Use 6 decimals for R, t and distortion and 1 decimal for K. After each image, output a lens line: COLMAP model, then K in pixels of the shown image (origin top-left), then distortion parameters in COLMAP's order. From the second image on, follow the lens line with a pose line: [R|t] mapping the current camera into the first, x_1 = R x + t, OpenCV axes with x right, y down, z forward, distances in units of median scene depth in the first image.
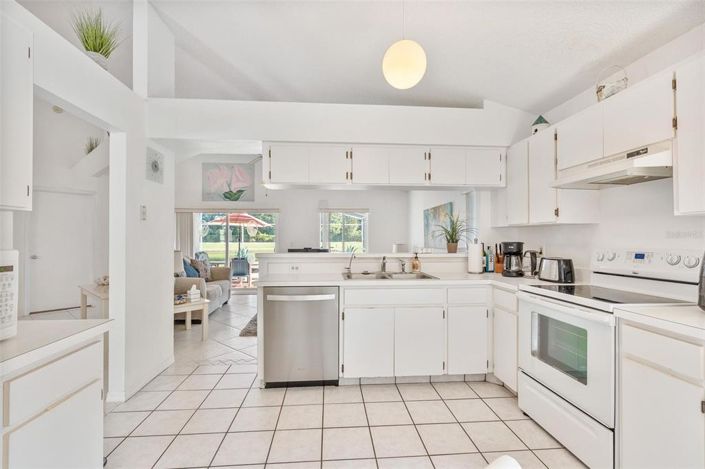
lens RADIAL K [[316.1, 0, 352.8], [0, 316.1, 238.3], [0, 0, 1]] dist [-0.007142, 0.000725]
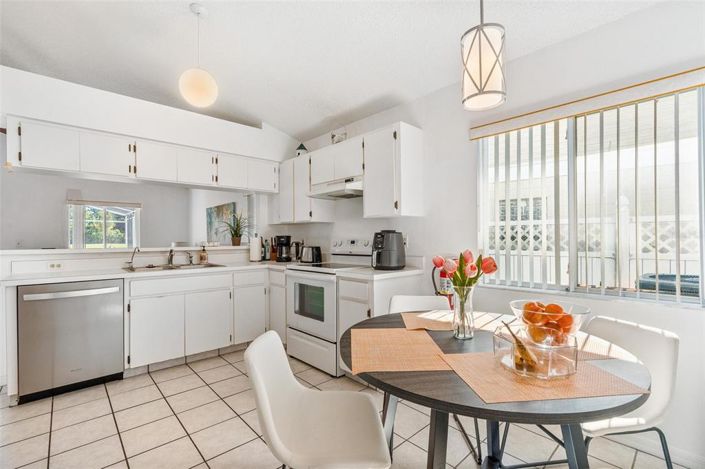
lens RADIAL K [[316.1, 0, 353.2], [0, 316.1, 238.8], [0, 0, 1]] dist [-0.007142, 0.000725]
pose [[0.783873, -0.004260, 0.620906, -0.124838], [0.005205, 0.999986, 0.000291, 0.039548], [-0.620899, 0.003004, 0.783885, -0.320452]]
